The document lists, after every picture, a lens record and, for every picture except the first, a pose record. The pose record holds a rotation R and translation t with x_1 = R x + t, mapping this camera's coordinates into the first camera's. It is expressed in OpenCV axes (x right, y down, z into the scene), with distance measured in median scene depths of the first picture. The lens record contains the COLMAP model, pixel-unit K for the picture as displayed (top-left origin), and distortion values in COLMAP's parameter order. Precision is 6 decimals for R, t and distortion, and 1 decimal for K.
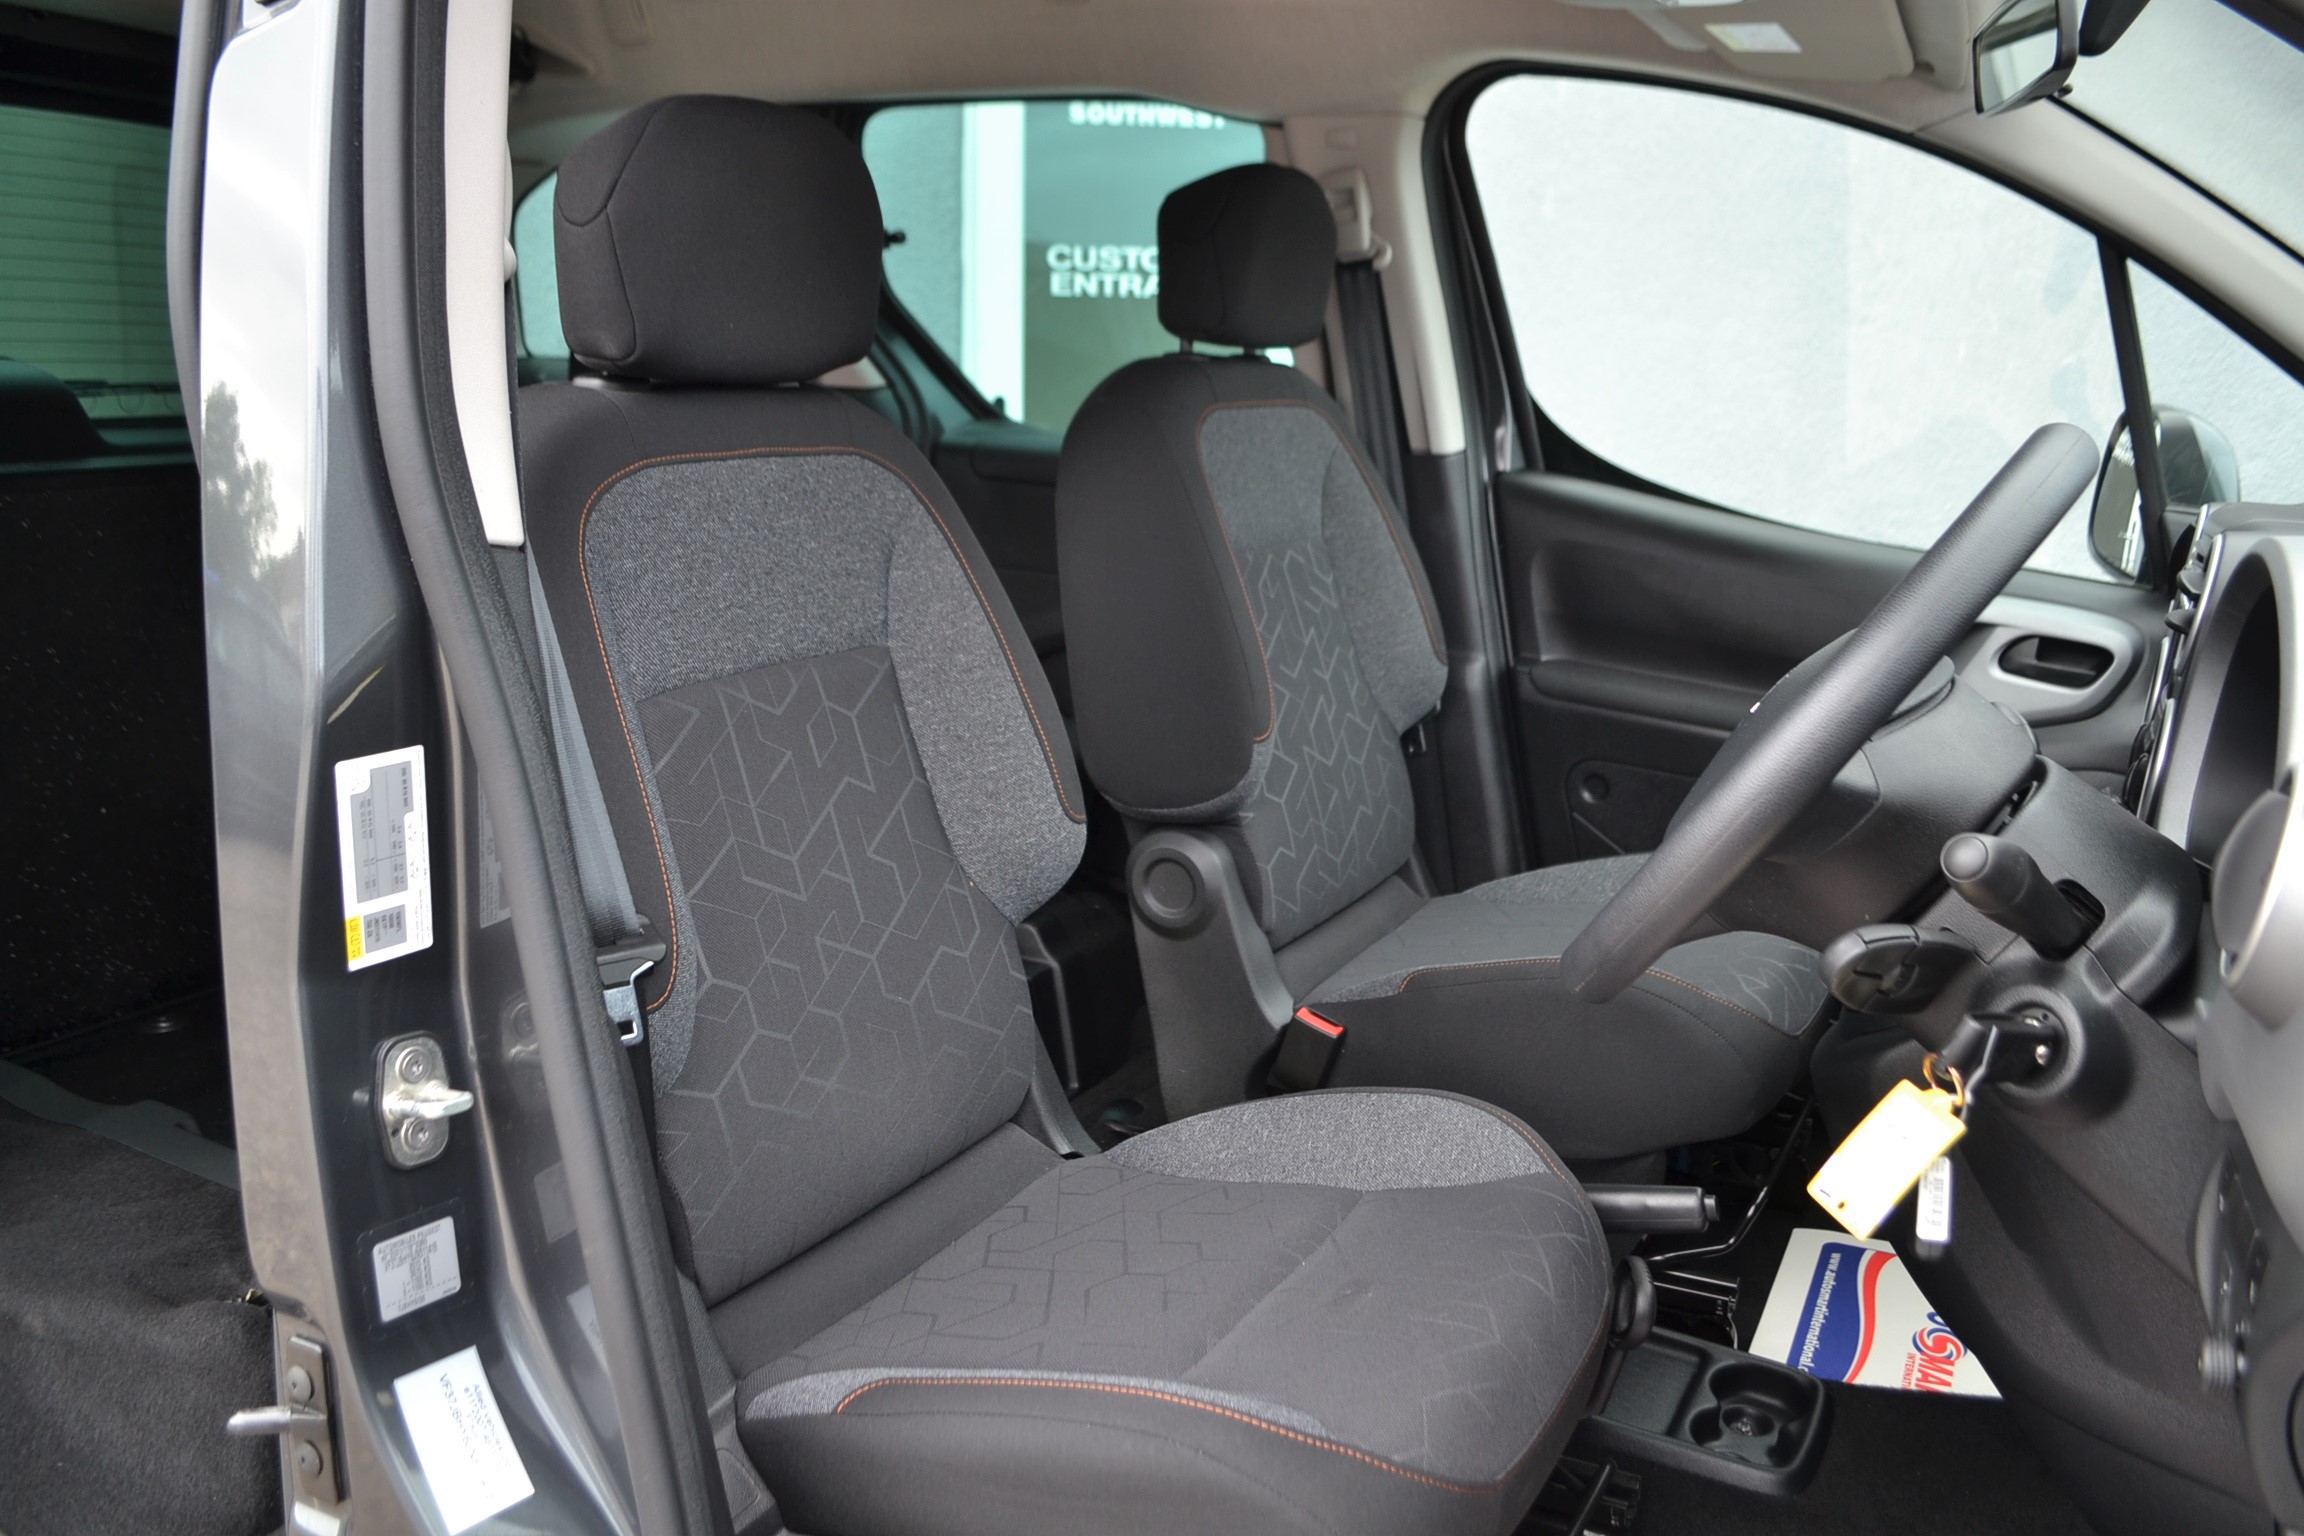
lens RADIAL K [[1899.0, 0, 1152.2], [0, 1899.0, 738.1], [0, 0, 1]] dist [-0.075984, -0.001282]
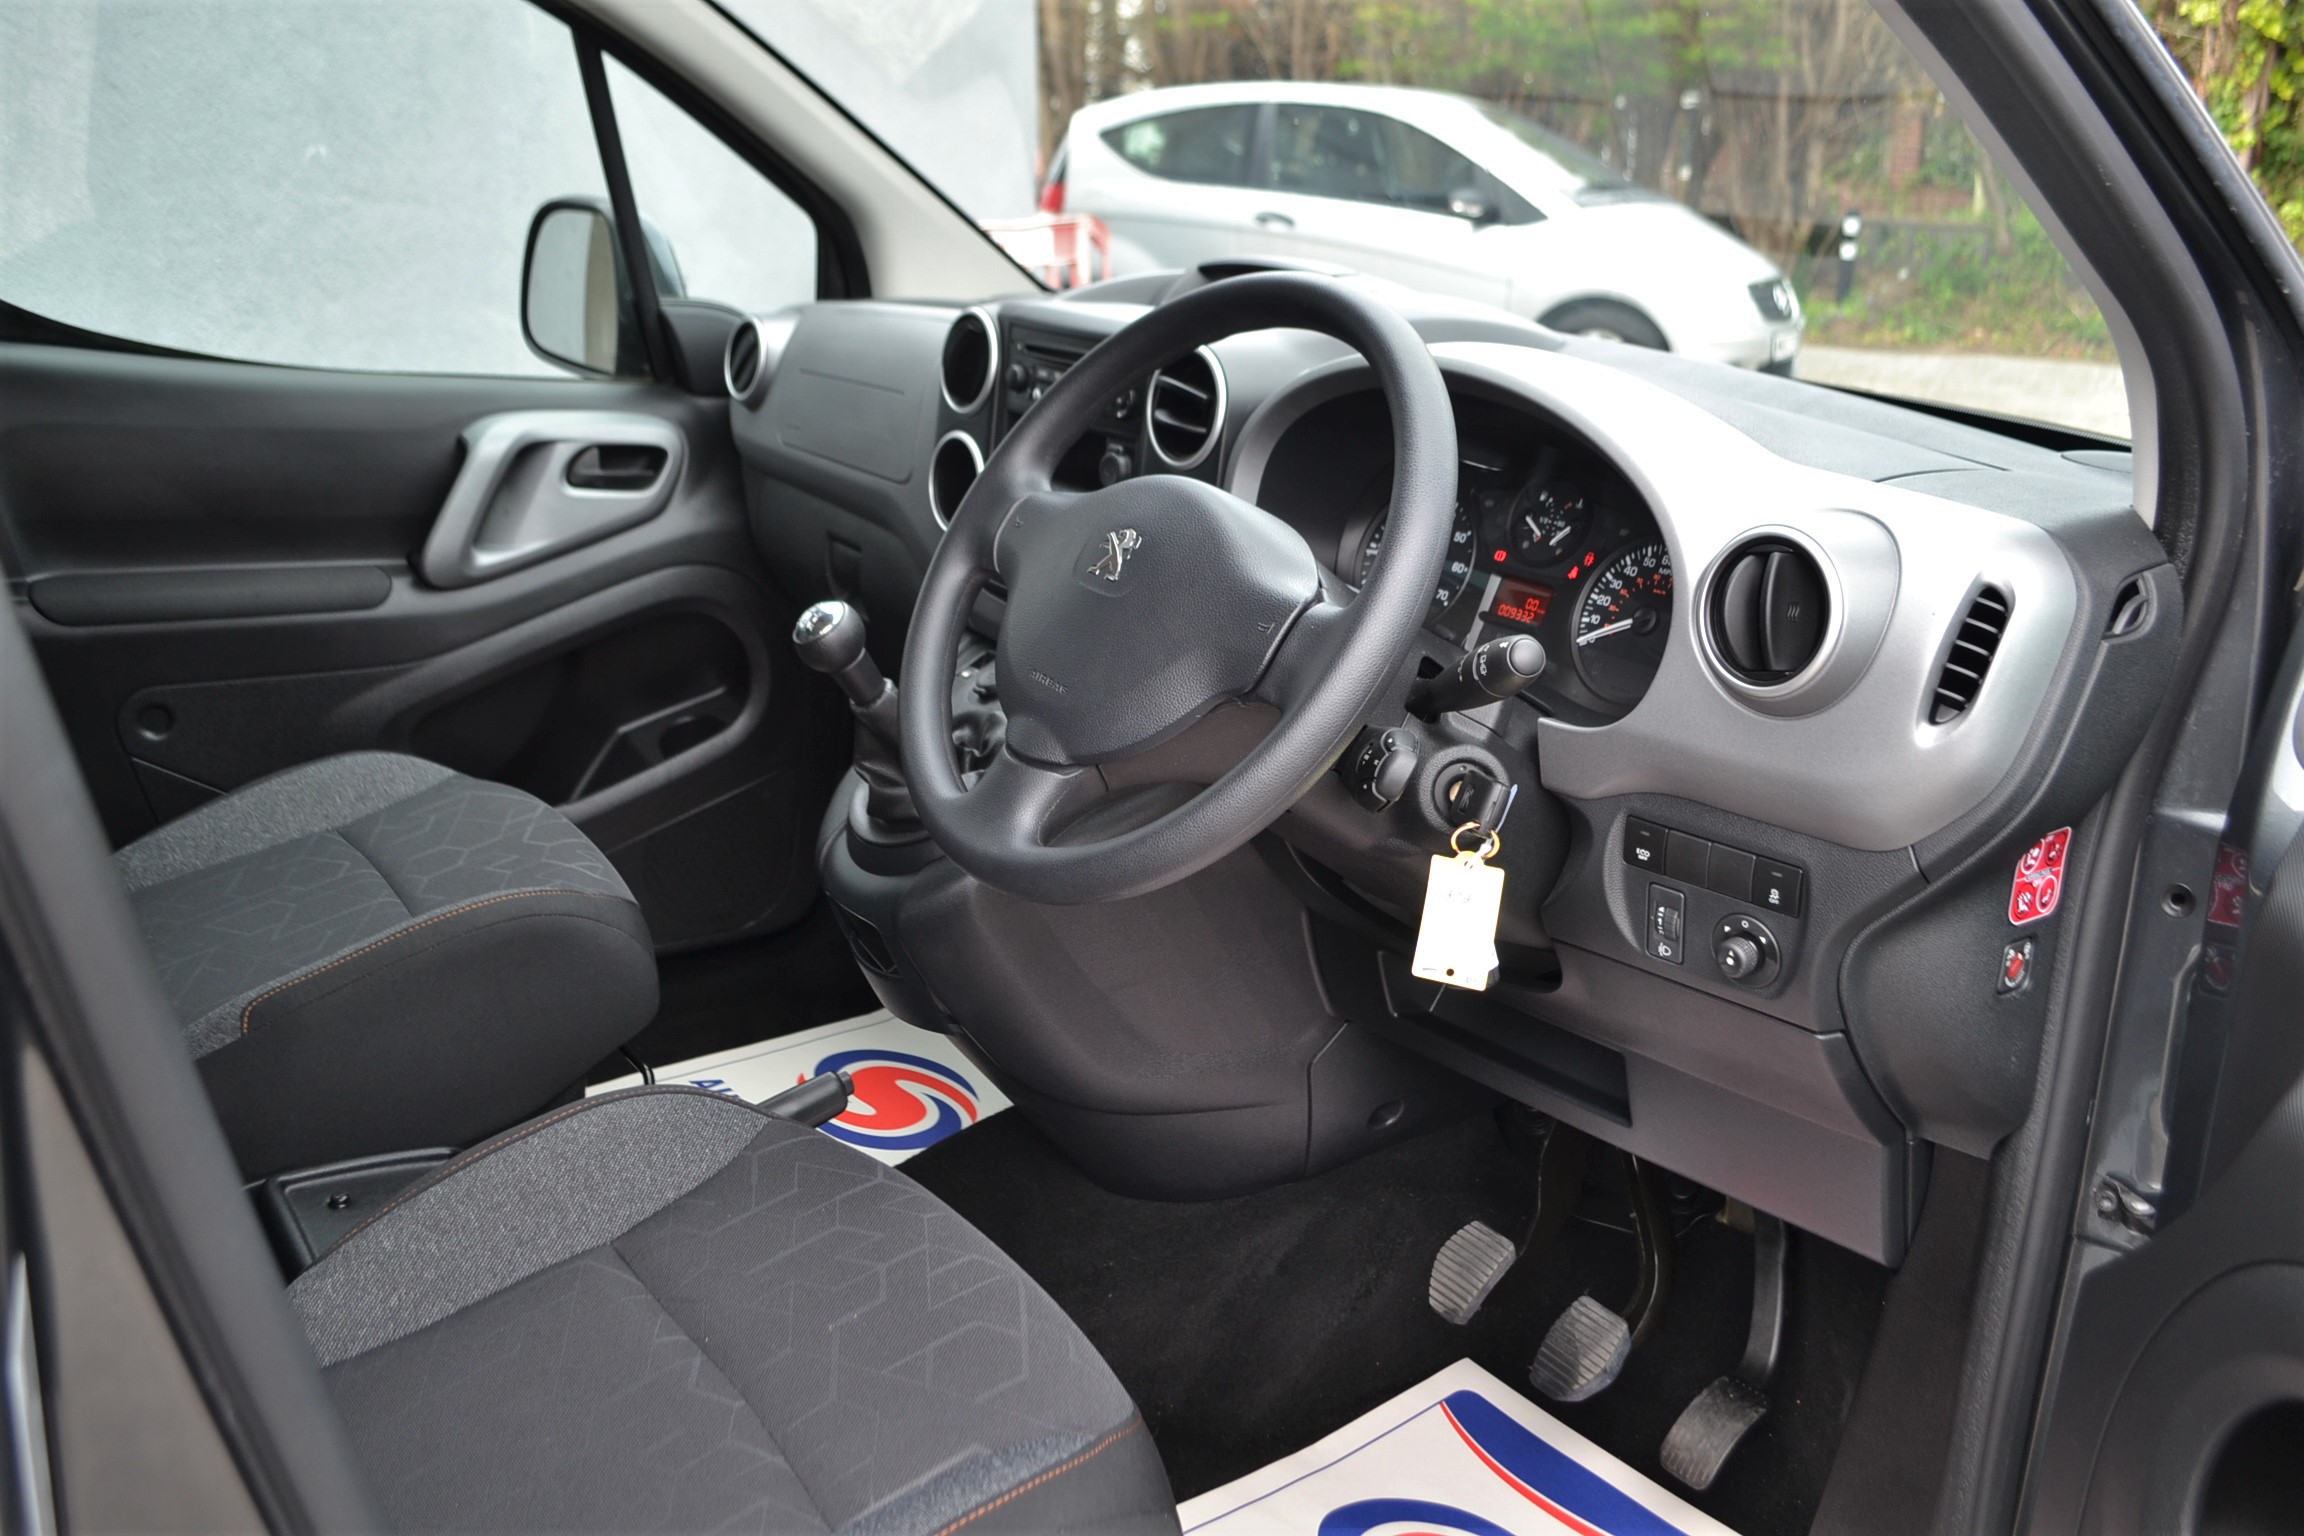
lens RADIAL K [[1941.6, 0, 1152.0], [0, 1941.6, 768.0], [0, 0, 1]] dist [-0.048722, 0.000758]
pose [[0.457729, -0.301403, 0.836445, -0.300241], [0.183718, 0.952546, 0.242702, -0.086755], [-0.869903, 0.042579, 0.491381, 0.251020]]
